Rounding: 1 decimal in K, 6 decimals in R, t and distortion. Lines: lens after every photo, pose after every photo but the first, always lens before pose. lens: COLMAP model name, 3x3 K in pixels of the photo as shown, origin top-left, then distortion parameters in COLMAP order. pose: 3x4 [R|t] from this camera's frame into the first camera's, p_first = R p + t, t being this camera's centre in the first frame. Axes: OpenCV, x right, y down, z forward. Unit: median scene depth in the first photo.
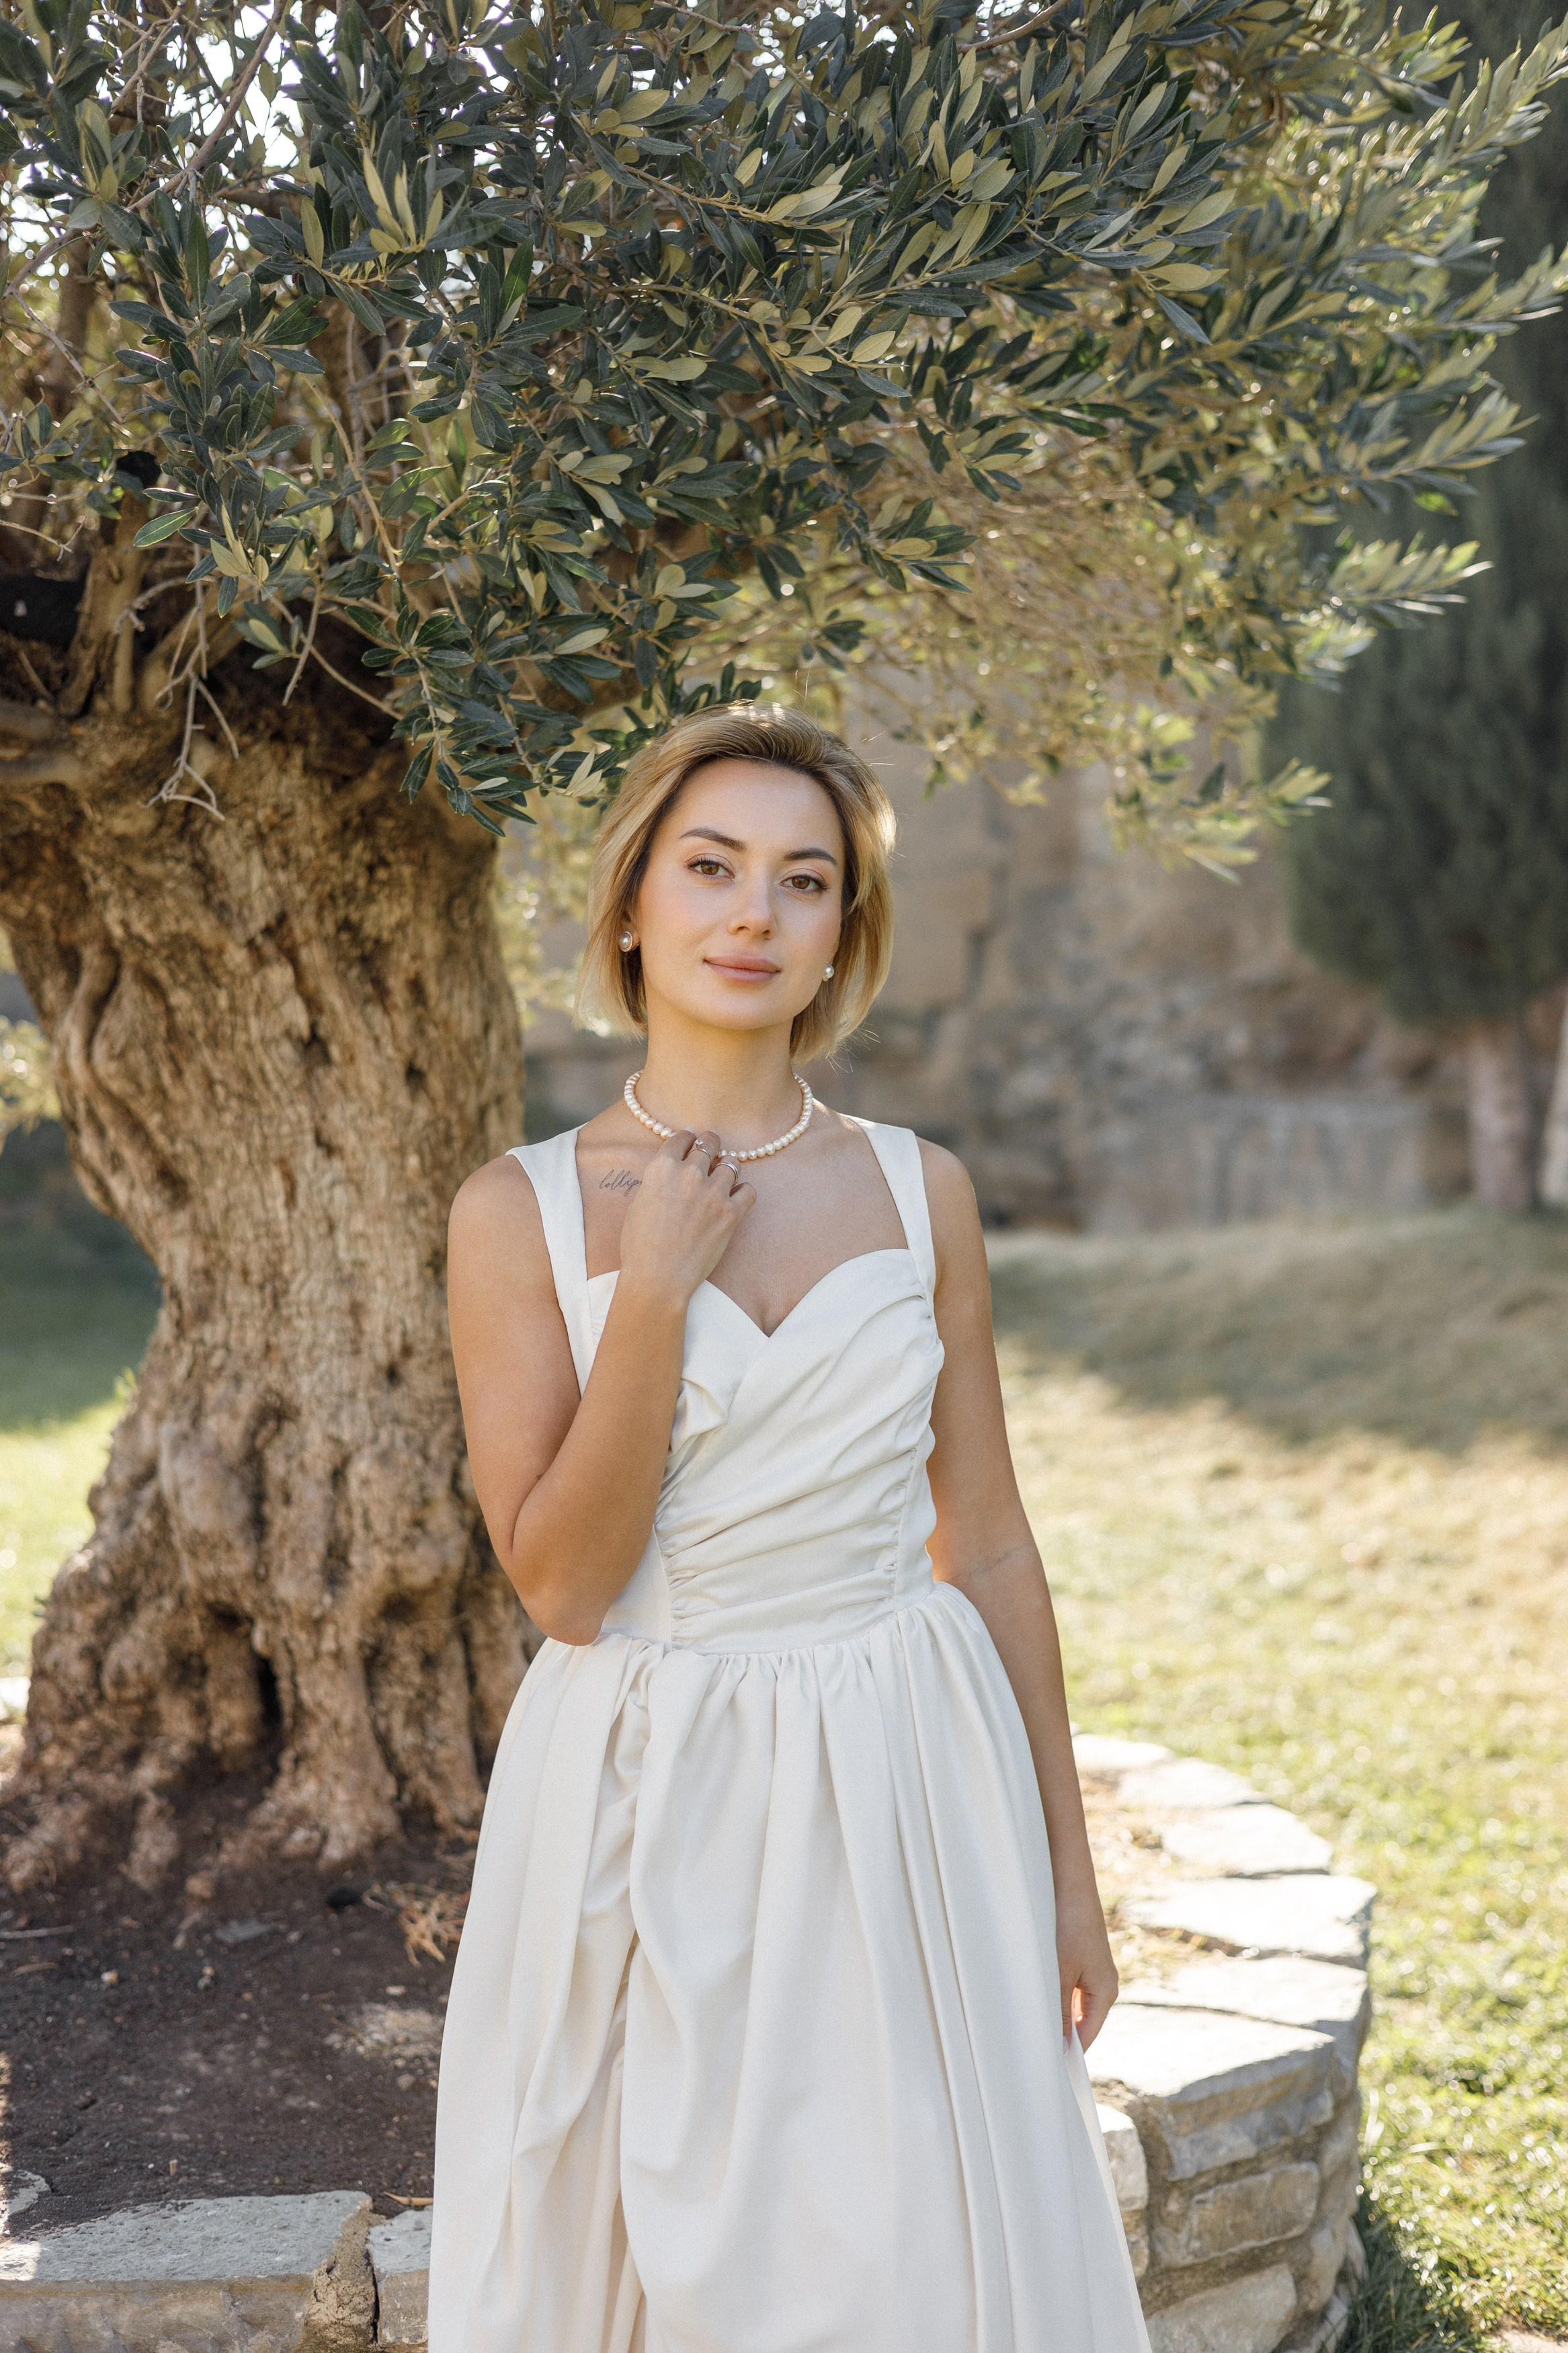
lens RADIAL K [[3334.7, 0, 754.3], [0, 3334.7, 1164.7], [0, 0, 1]] dist [0.008429, 0.044256]
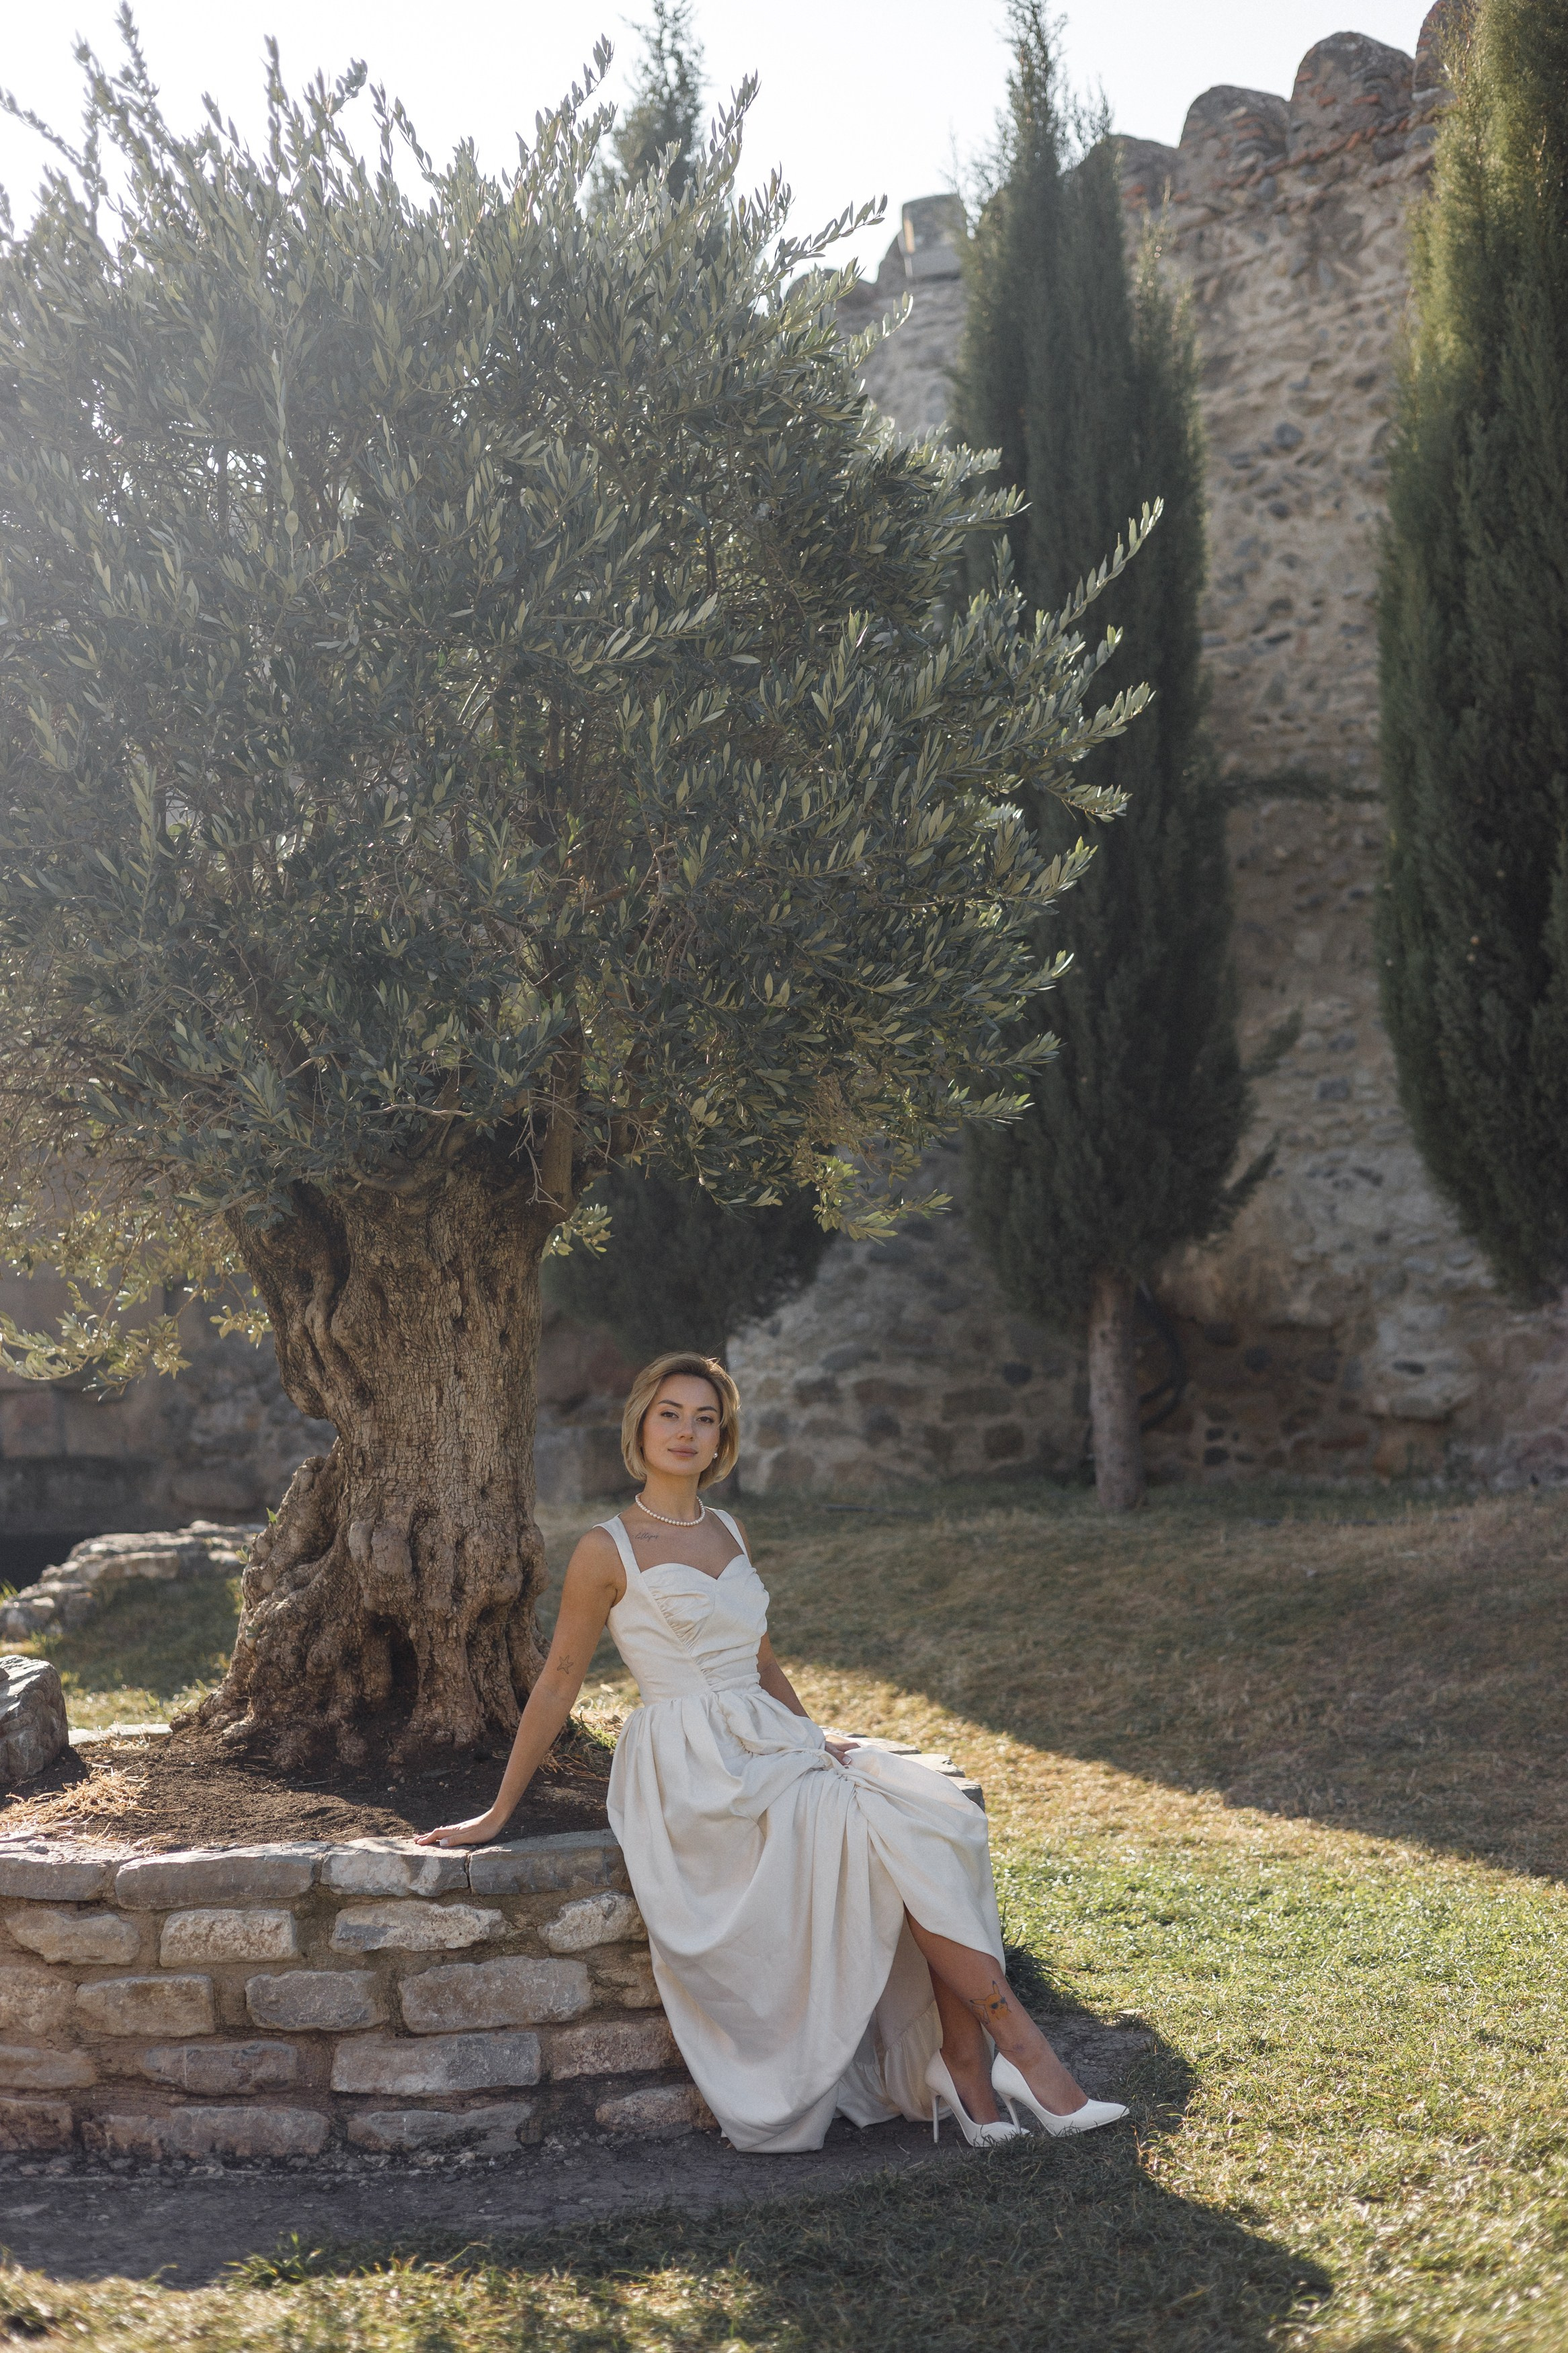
lens RADIAL K [[3272.6, 0, 775.0], [0, 3272.6, 1172.6], [0, 0, 1]] dist [0.004125, 0.047305]
pose [[0.950717, 0.022604, 0.309234, -0.552171], [0.010729, 0.994343, -0.105671, 0.082586], [-0.309873, 0.103781, 0.945097, -0.889857]]
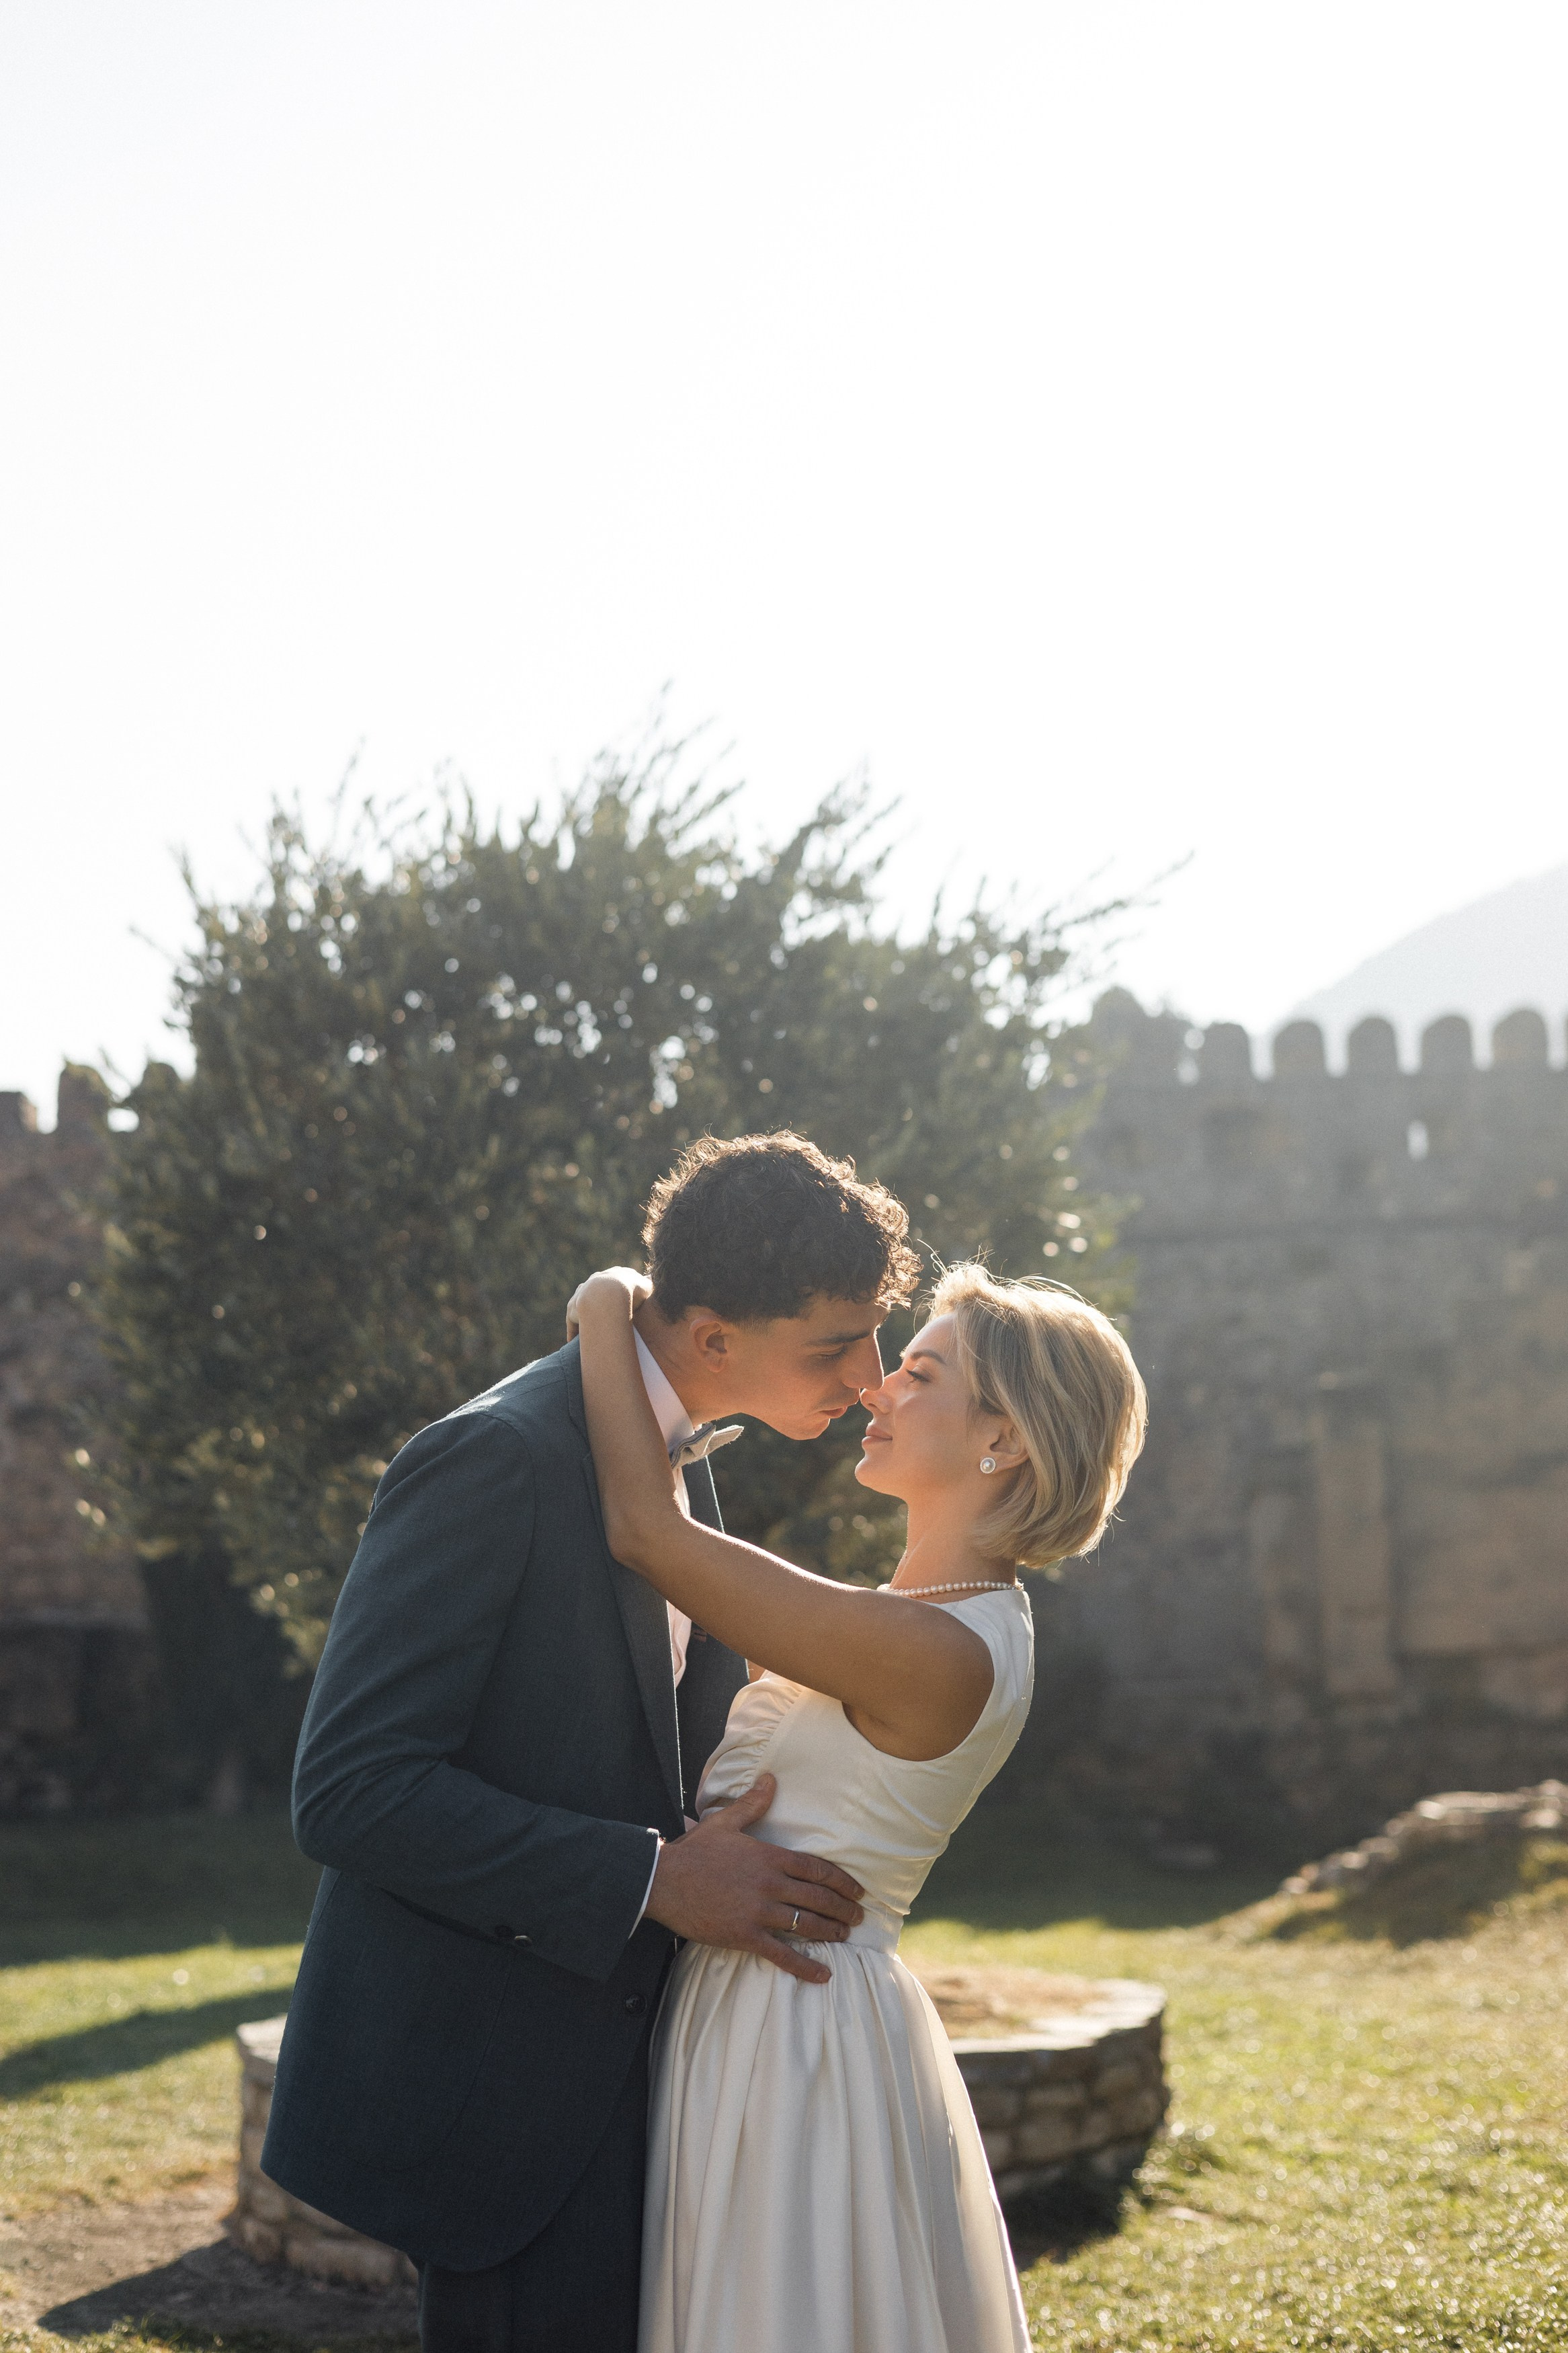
lens RADIAL K [[3289.6, 0, 783.4], [0, 3289.6, 1174.6], [0, 0, 1]] dist [0.027763, -0.074198]
pose [[0.932998, -0.075032, -0.351974, 0.844343], [0.010955, 0.983493, -0.180617, 0.055306], [0.359716, 0.164659, 0.918418, -1.337298]]
